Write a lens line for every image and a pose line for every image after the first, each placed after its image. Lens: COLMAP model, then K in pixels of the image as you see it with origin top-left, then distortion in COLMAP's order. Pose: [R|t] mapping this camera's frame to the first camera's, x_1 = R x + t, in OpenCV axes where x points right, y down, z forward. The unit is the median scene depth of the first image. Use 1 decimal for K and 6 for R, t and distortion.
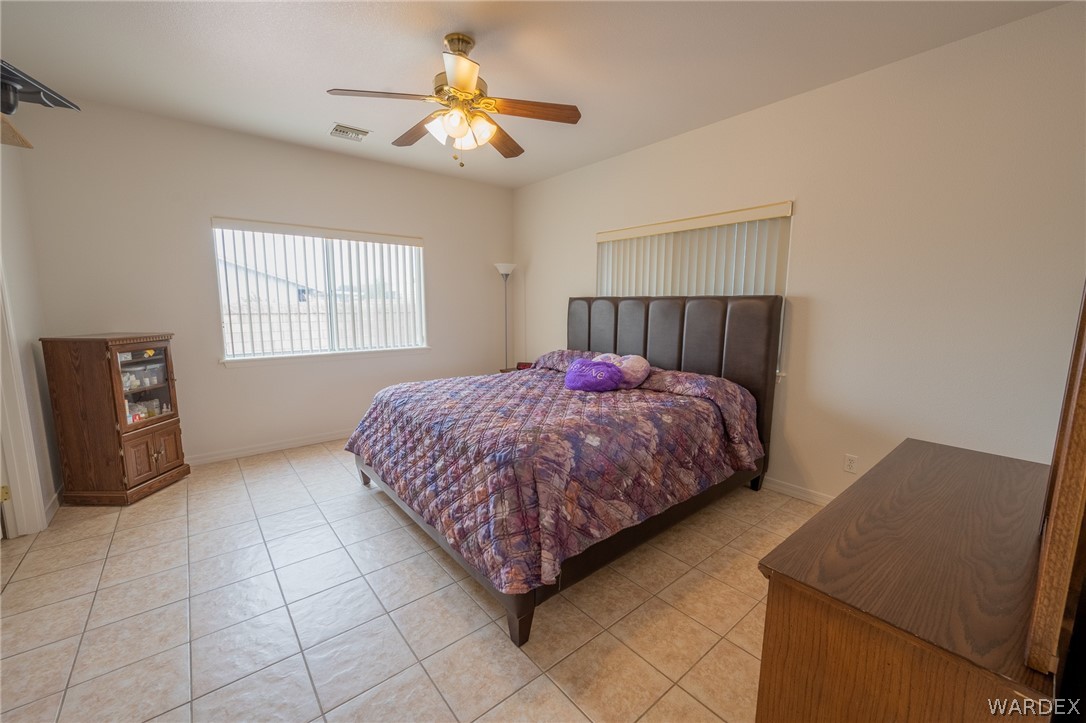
lens RADIAL K [[433.2, 0, 543.0], [0, 433.2, 361.5], [0, 0, 1]] dist [-0.000901, 0.000054]
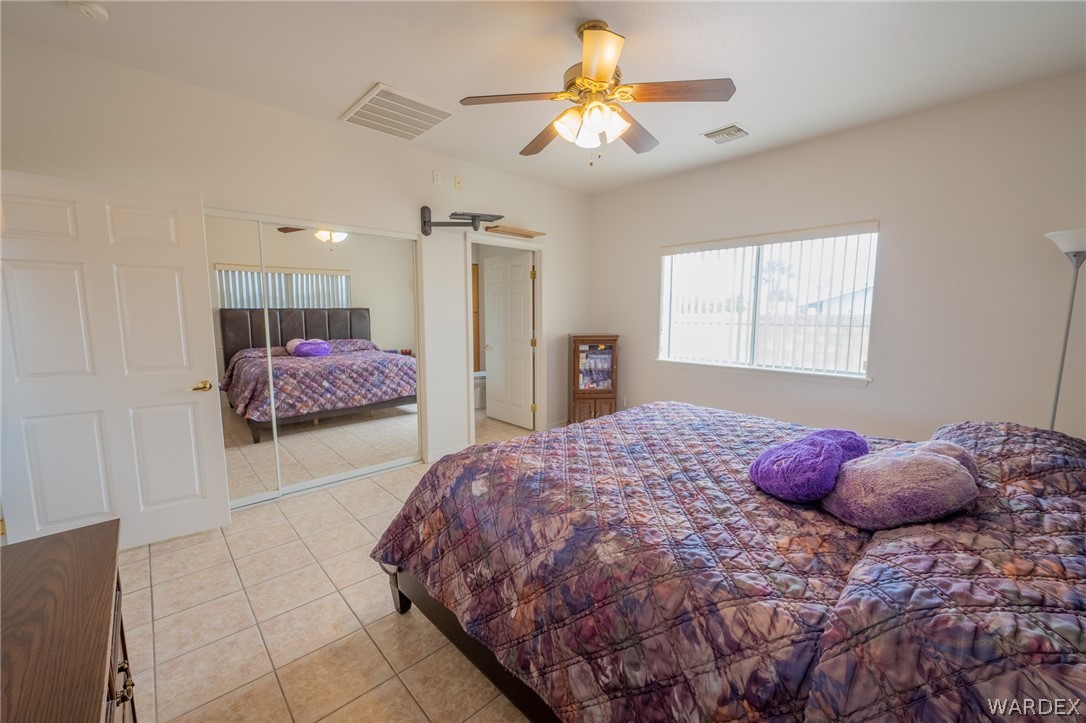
lens RADIAL K [[433.2, 0, 543.0], [0, 433.2, 361.5], [0, 0, 1]] dist [-0.000901, 0.000054]
pose [[0.052686, 0.115472, -0.991912, 0.596152], [-0.119913, 0.986836, 0.108512, -0.107268], [0.991385, 0.113226, 0.065839, 0.664081]]
